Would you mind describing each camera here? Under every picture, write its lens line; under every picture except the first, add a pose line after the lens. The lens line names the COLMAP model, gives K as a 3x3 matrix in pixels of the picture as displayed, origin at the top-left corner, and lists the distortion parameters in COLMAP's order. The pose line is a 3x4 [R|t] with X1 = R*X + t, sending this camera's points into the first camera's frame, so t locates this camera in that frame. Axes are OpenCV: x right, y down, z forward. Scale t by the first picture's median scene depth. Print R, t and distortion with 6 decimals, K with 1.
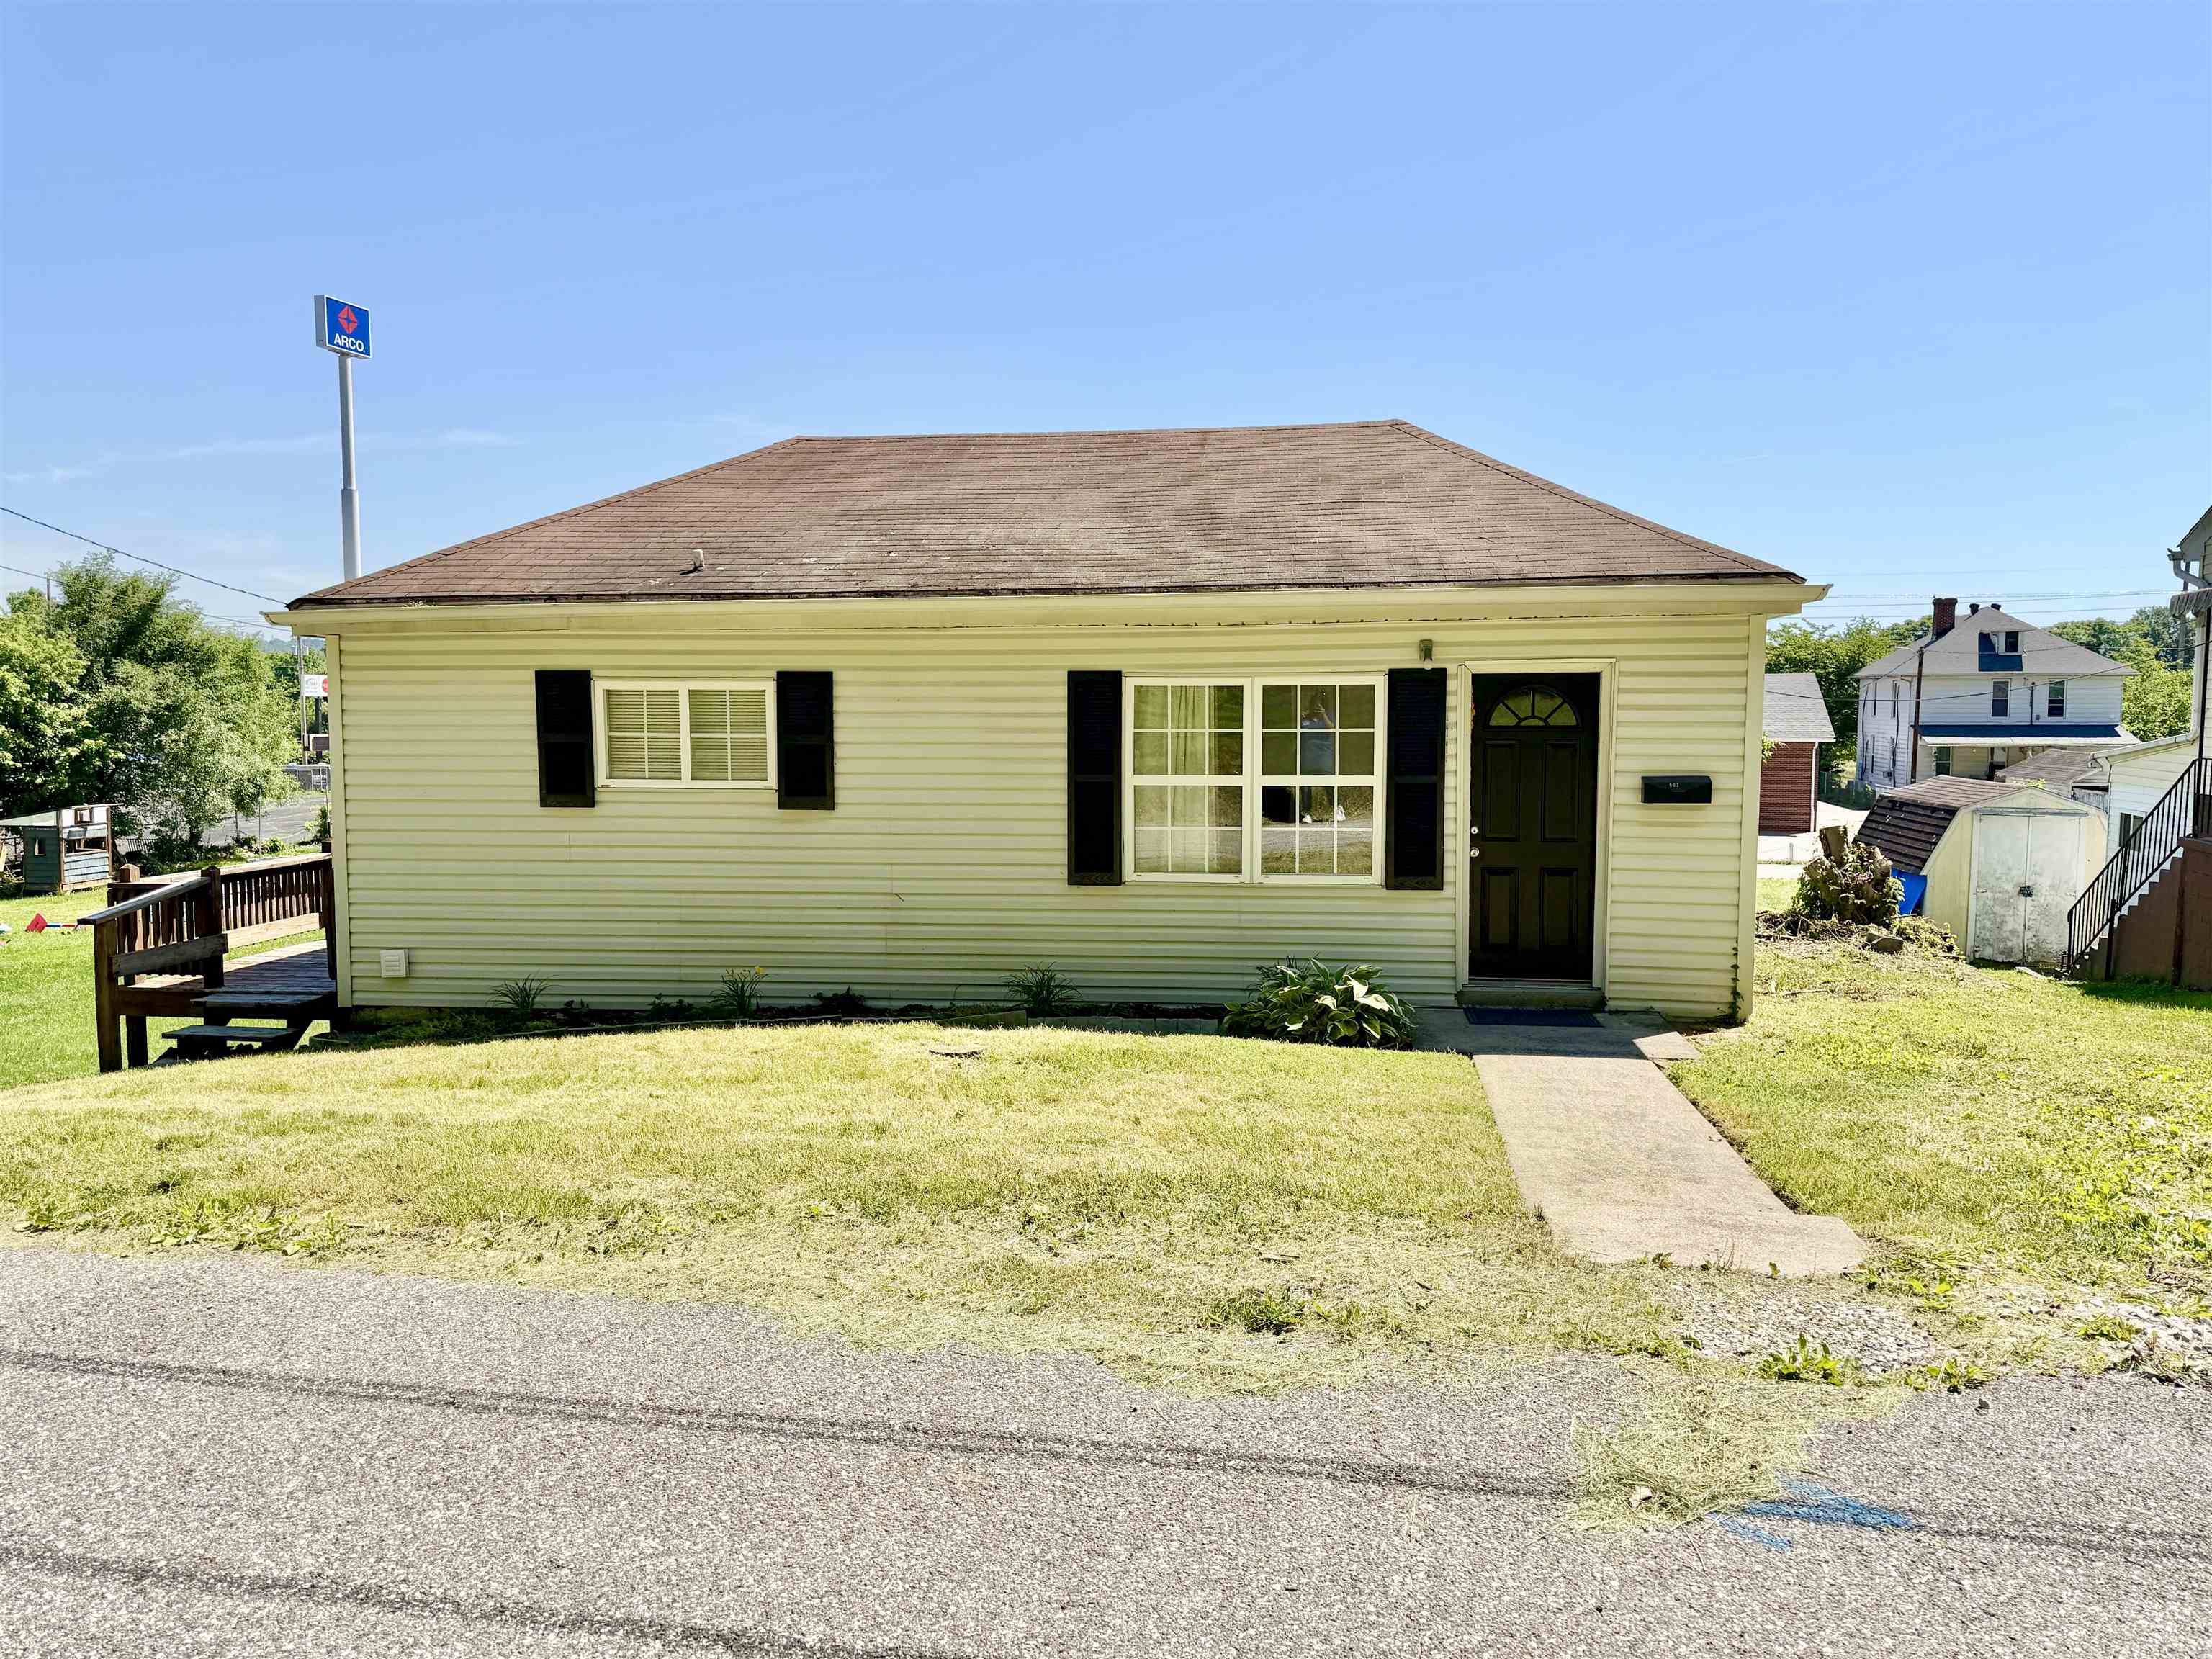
lens RADIAL K [[1553.6, 0, 1096.6], [0, 1553.6, 834.5], [0, 0, 1]] dist [0.119632, -0.184102]
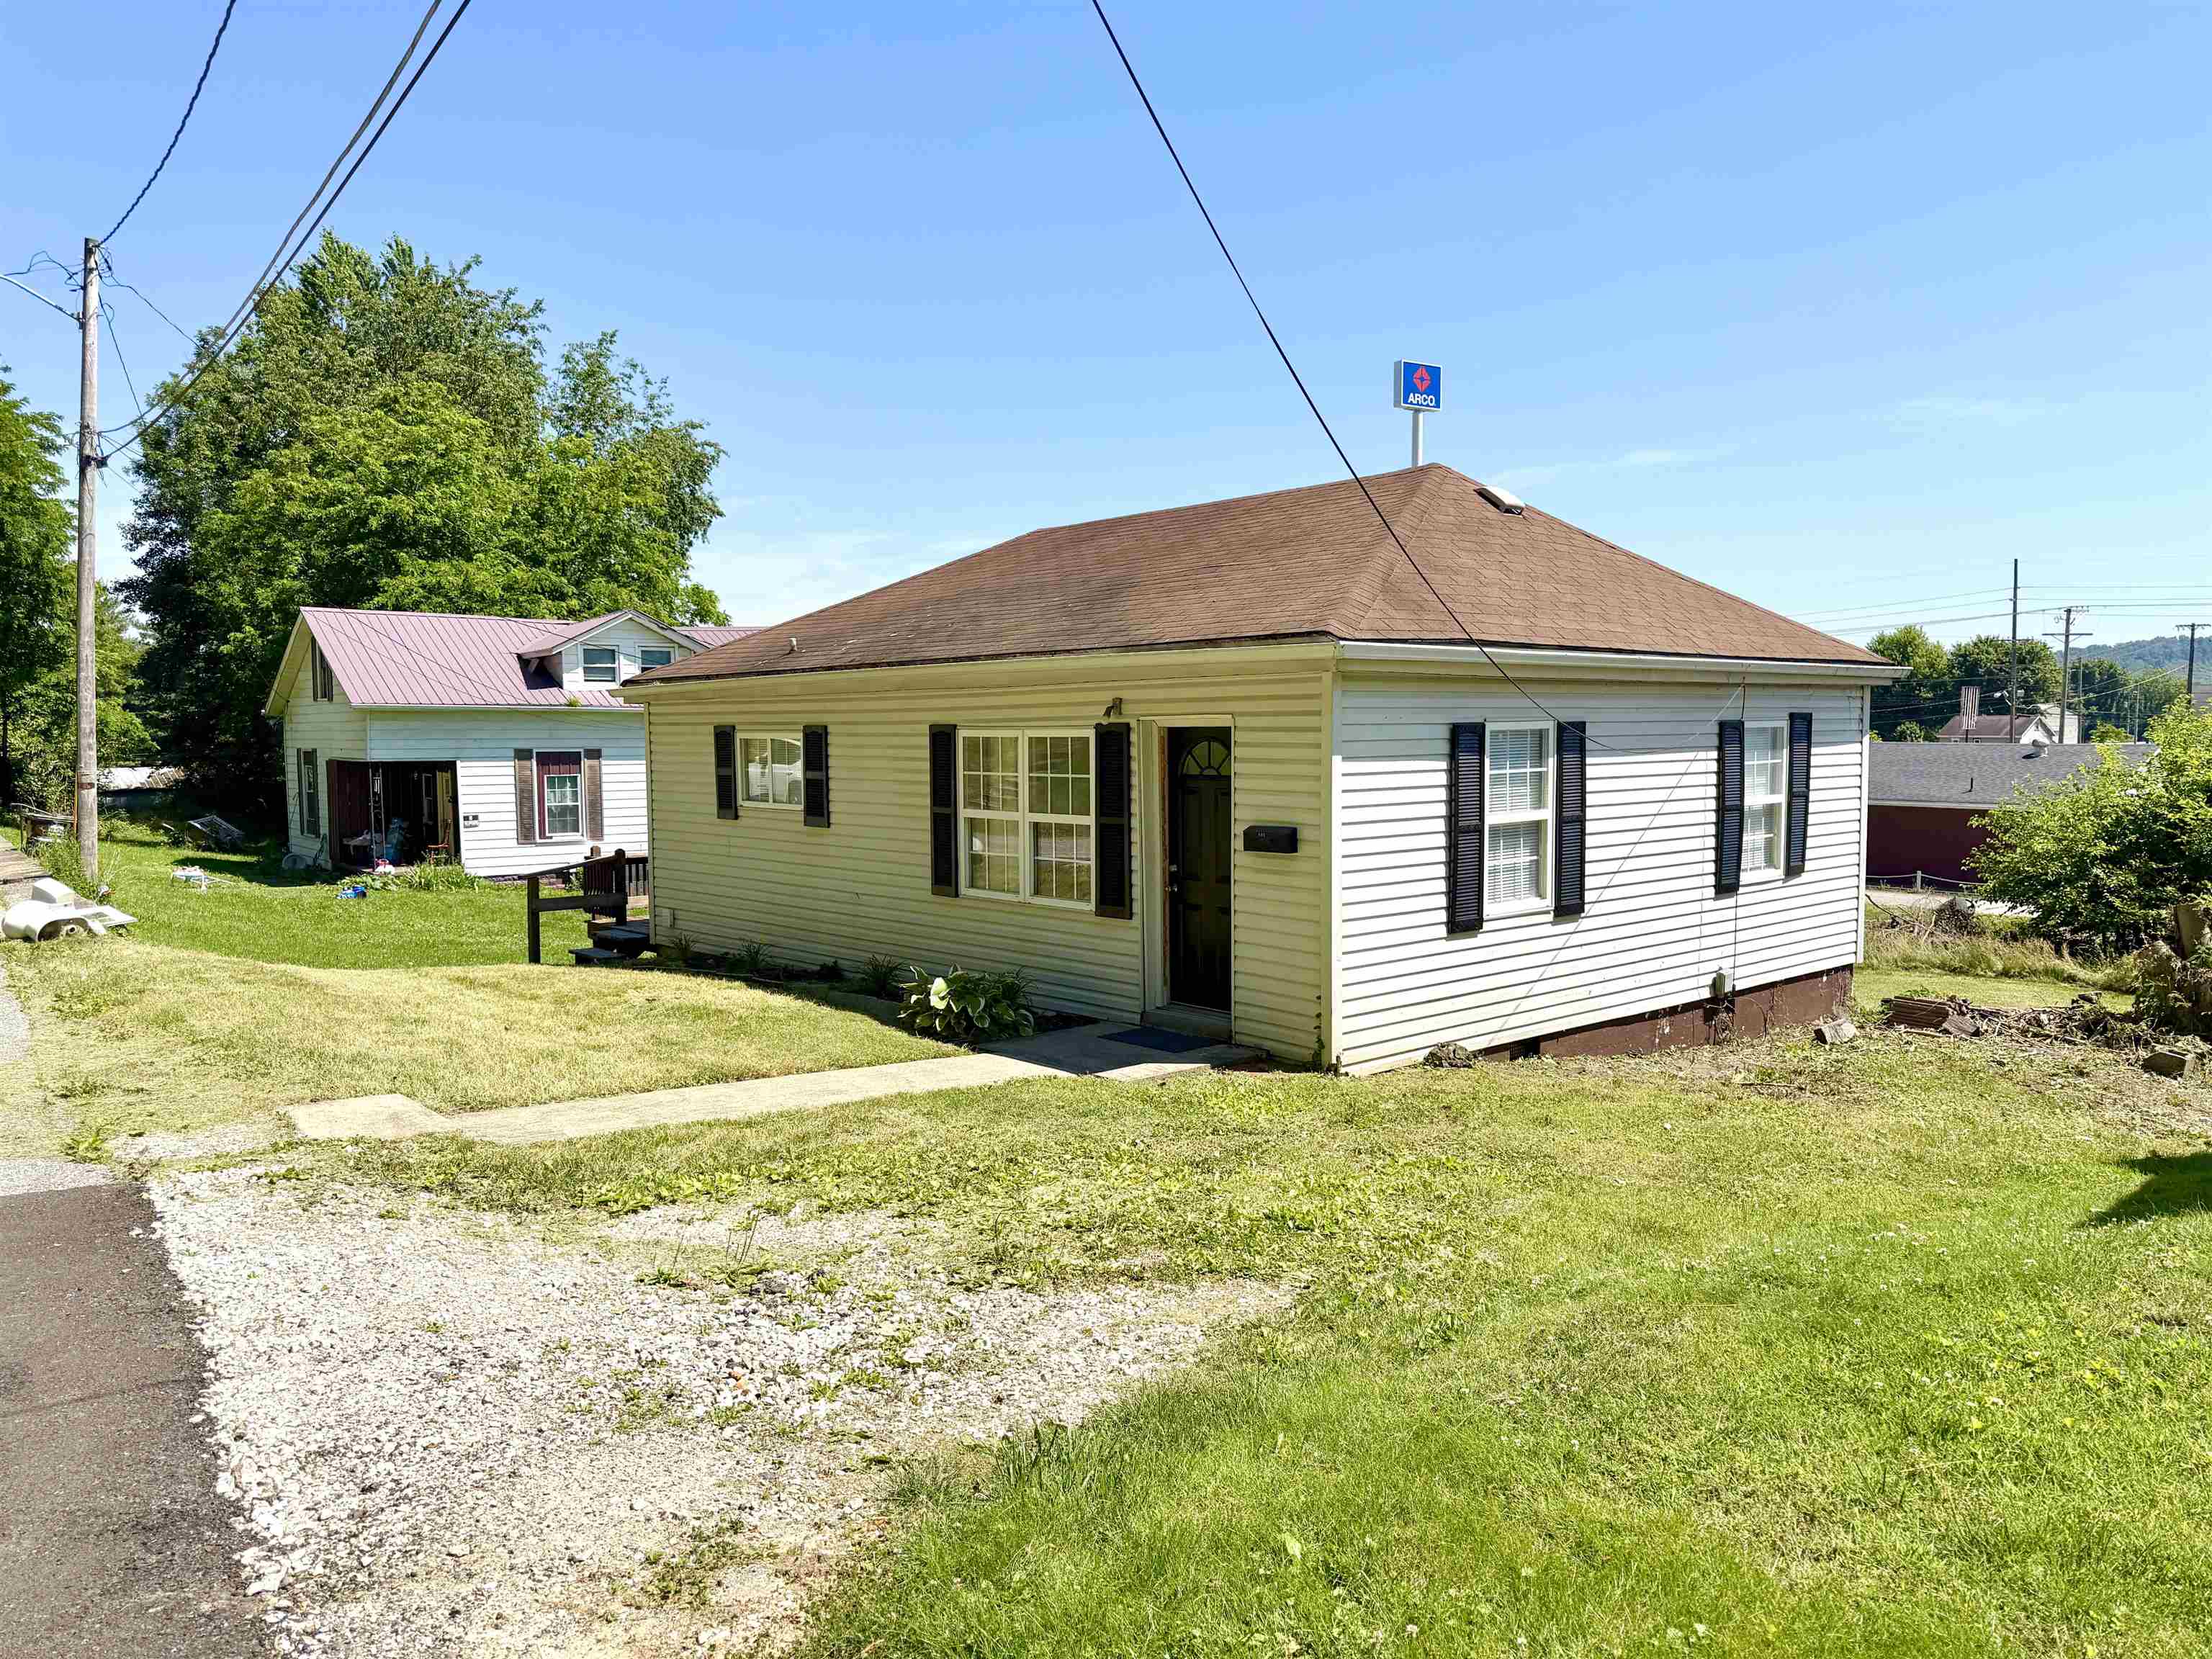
lens RADIAL K [[1553.6, 0, 1096.6], [0, 1553.6, 834.5], [0, 0, 1]] dist [0.119632, -0.184102]
pose [[0.760154, 0.041146, -0.648439, 0.910313], [-0.045995, 0.998897, 0.009465, -0.034487], [0.648113, 0.022630, 0.761208, 0.129167]]
